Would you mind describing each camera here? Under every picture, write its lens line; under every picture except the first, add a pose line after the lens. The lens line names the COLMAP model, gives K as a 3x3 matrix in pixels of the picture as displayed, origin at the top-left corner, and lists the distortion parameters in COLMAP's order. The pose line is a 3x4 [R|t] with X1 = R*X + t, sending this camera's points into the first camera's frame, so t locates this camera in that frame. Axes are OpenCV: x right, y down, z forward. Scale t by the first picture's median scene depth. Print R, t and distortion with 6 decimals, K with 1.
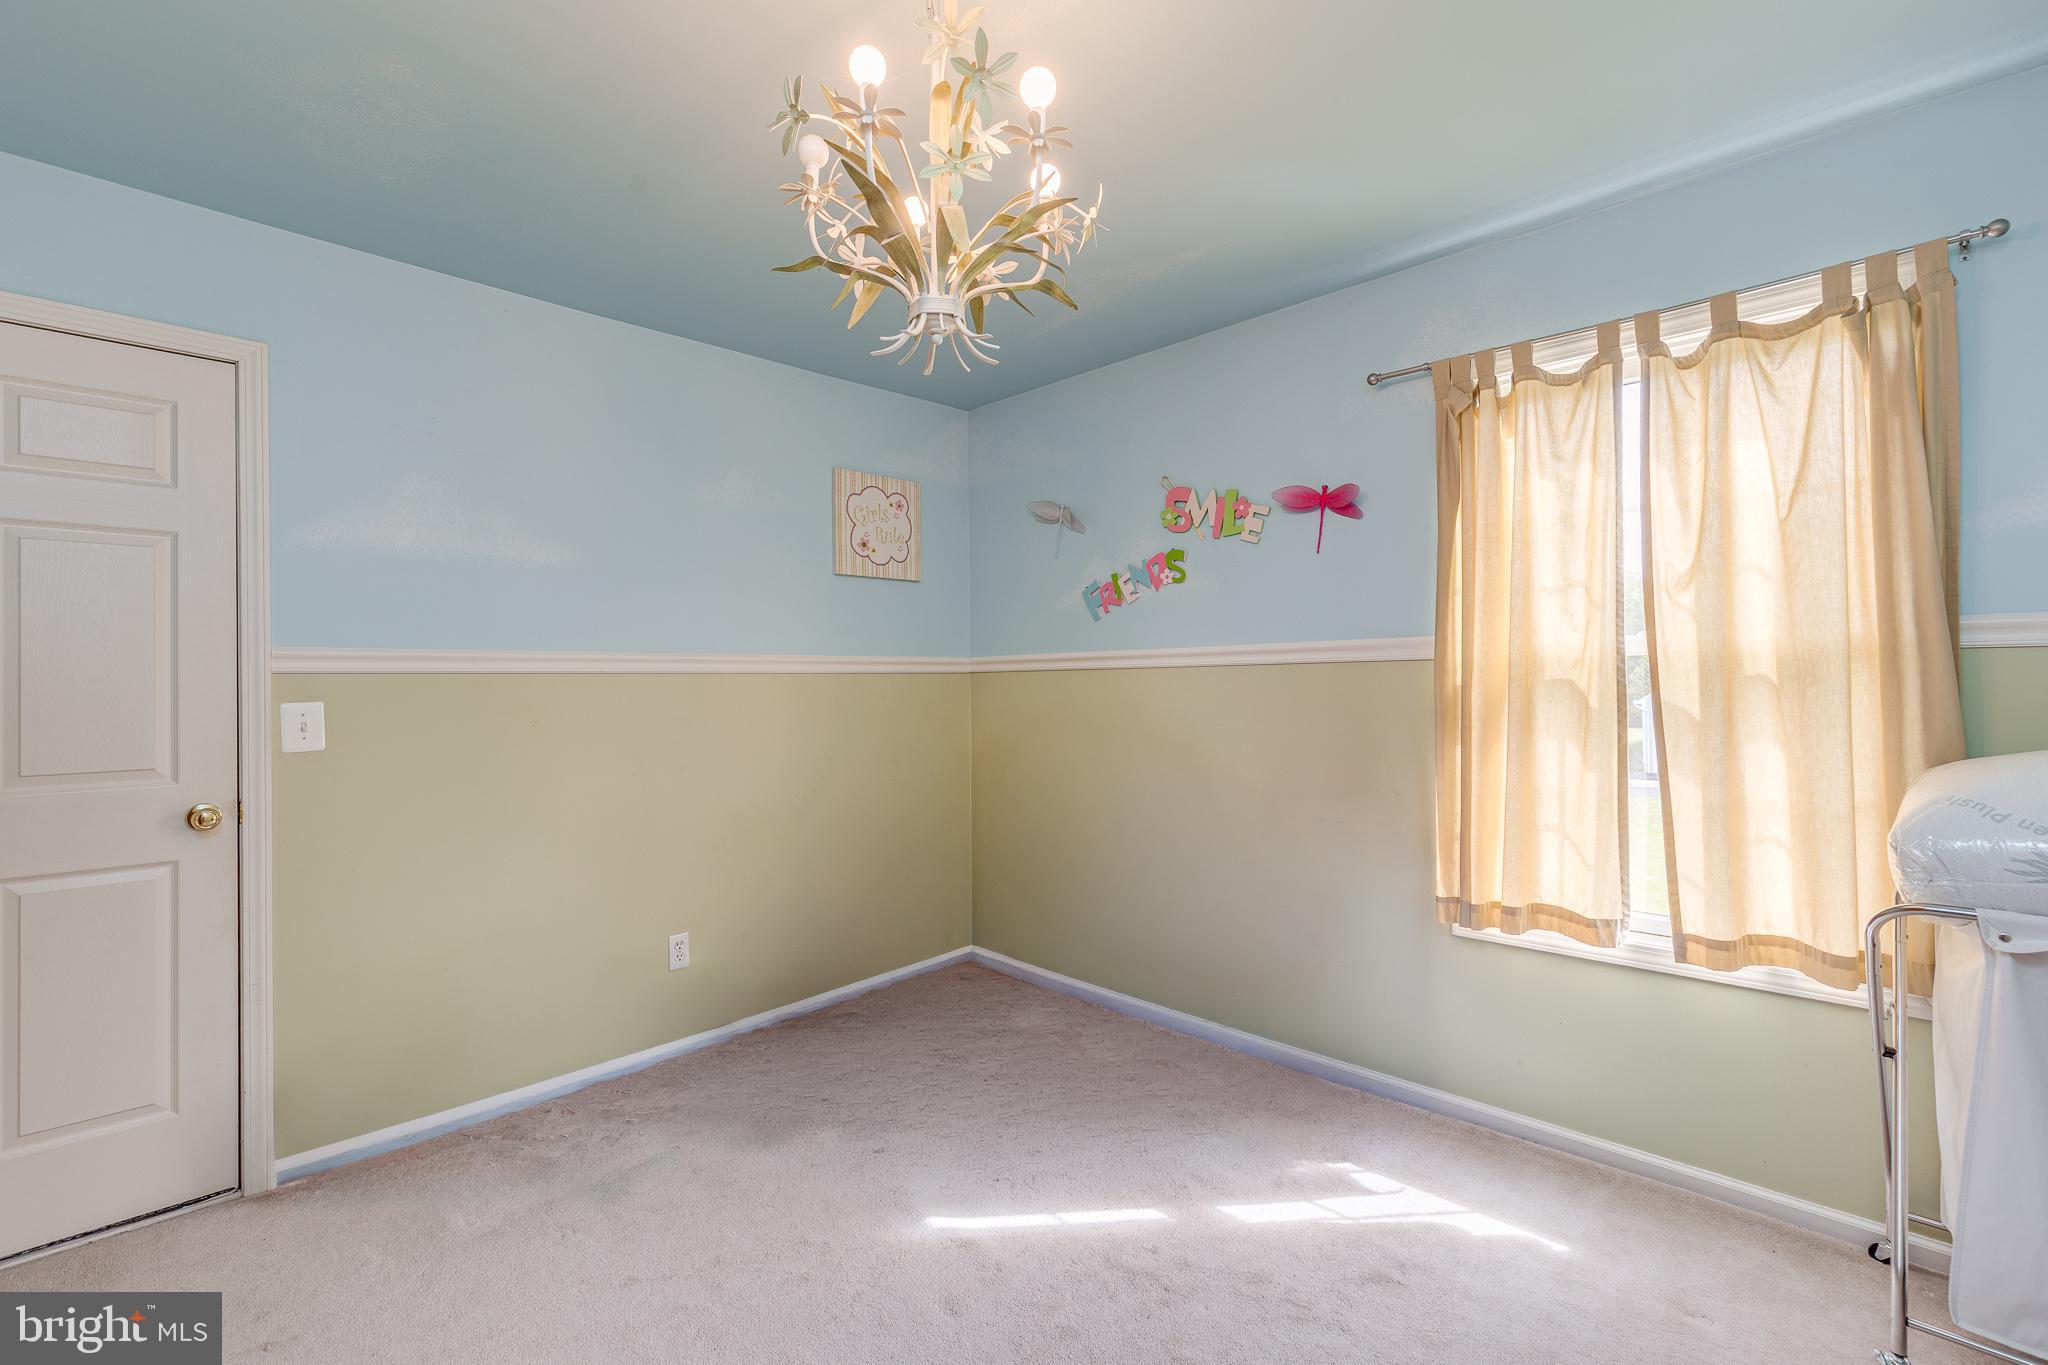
lens RADIAL K [[926.4, 0, 1024.7], [0, 926.4, 683.1], [0, 0, 1]] dist [0.005268, 0.000426]
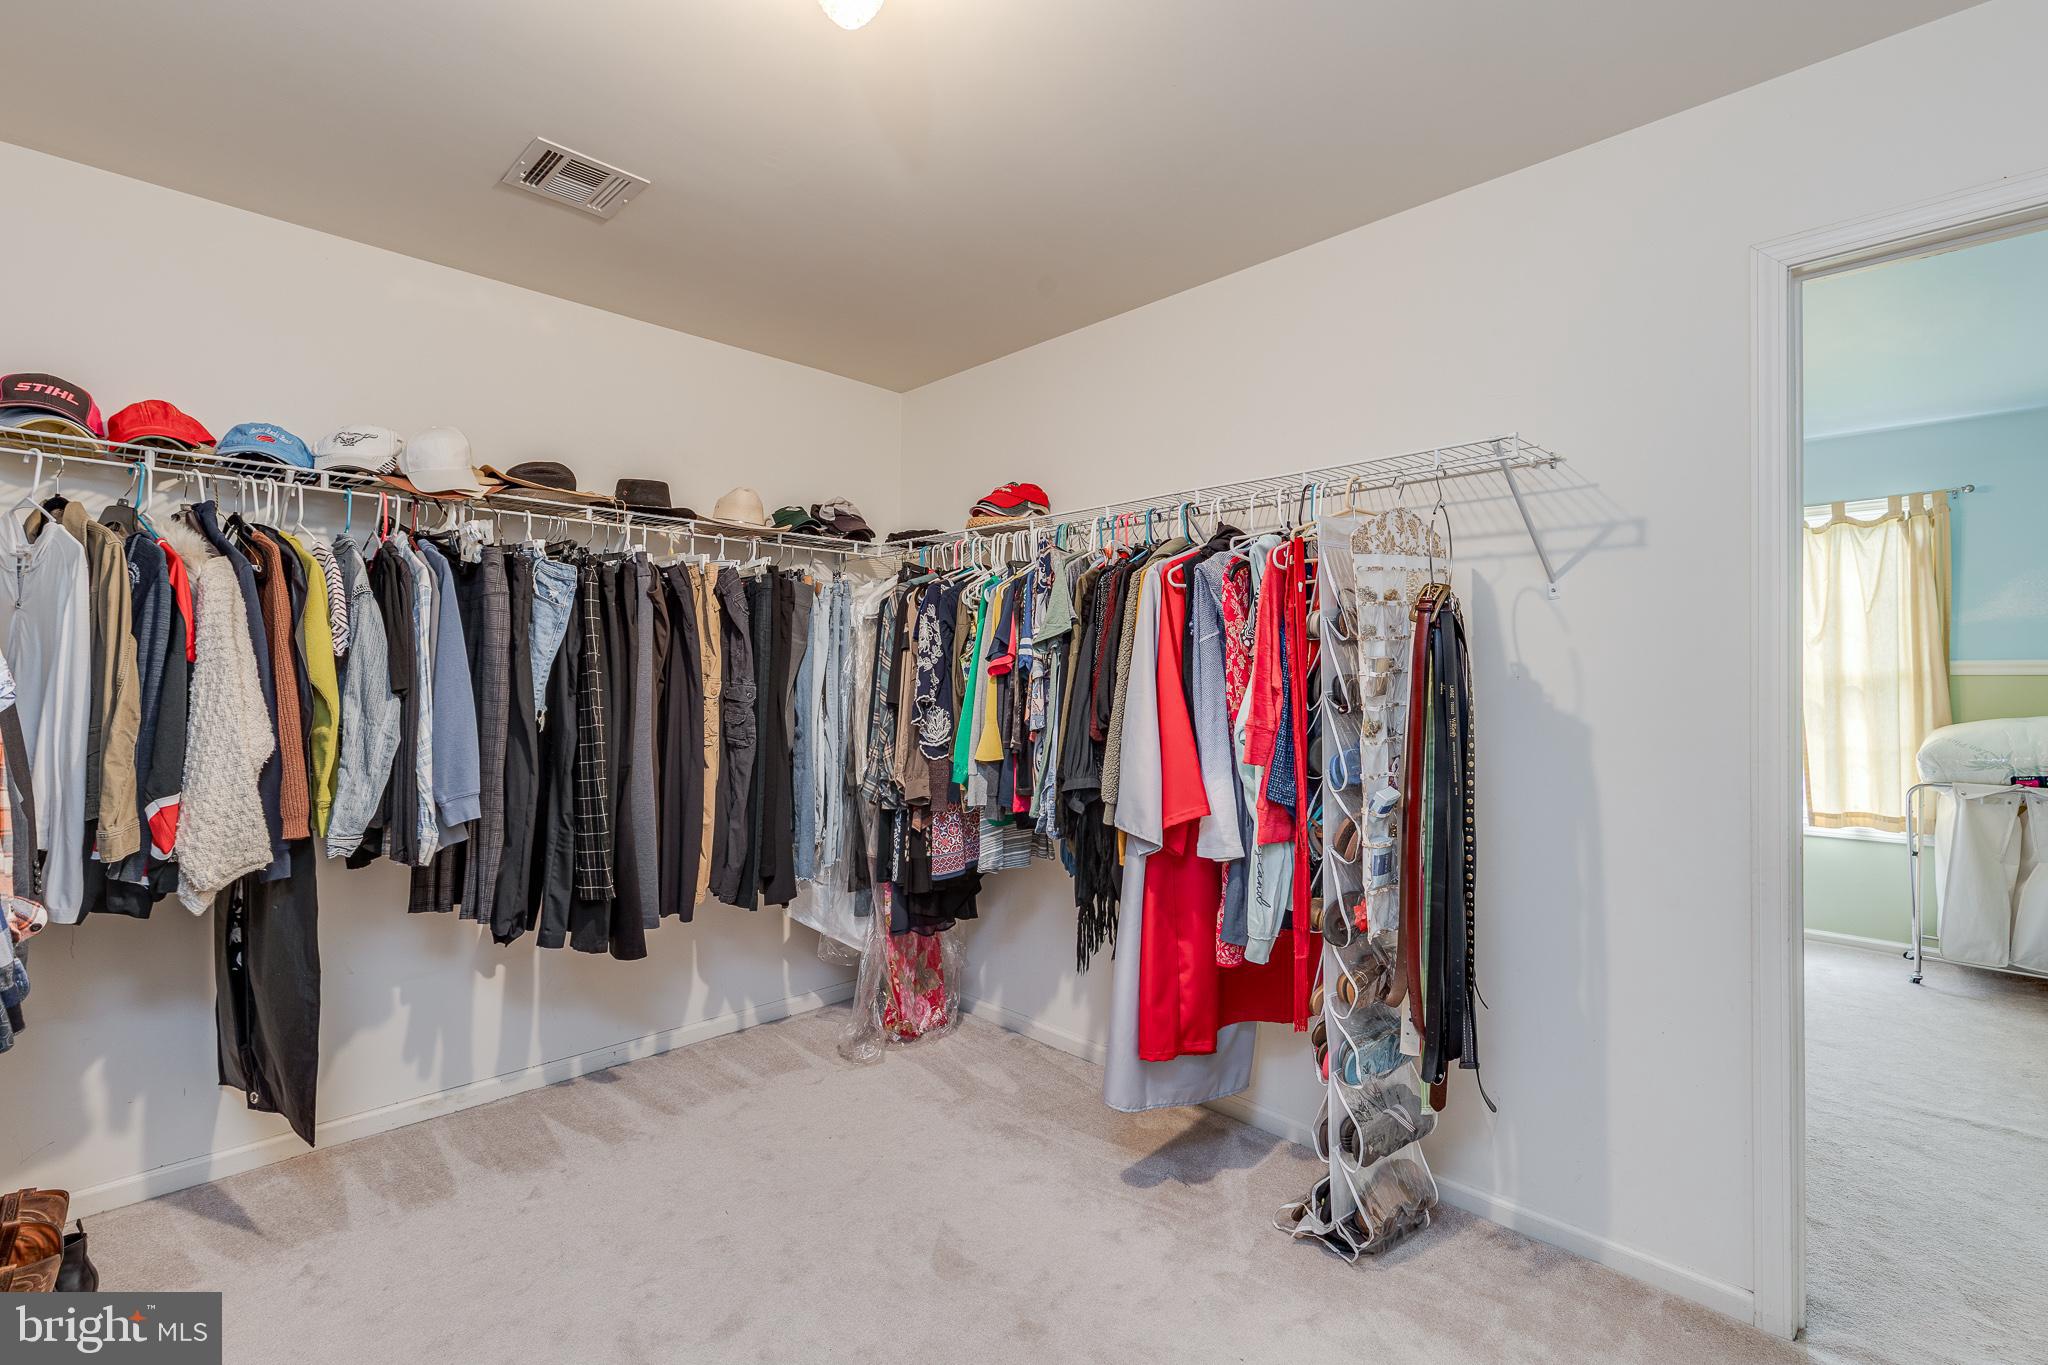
lens RADIAL K [[926.4, 0, 1023.0], [0, 926.4, 675.7], [0, 0, 1]] dist [0.005268, 0.000426]
pose [[0.999884, 0.009469, -0.011958, -1.096821], [-0.009408, 0.999942, 0.005197, -0.026717], [0.012006, -0.005084, 0.999915, -1.159925]]
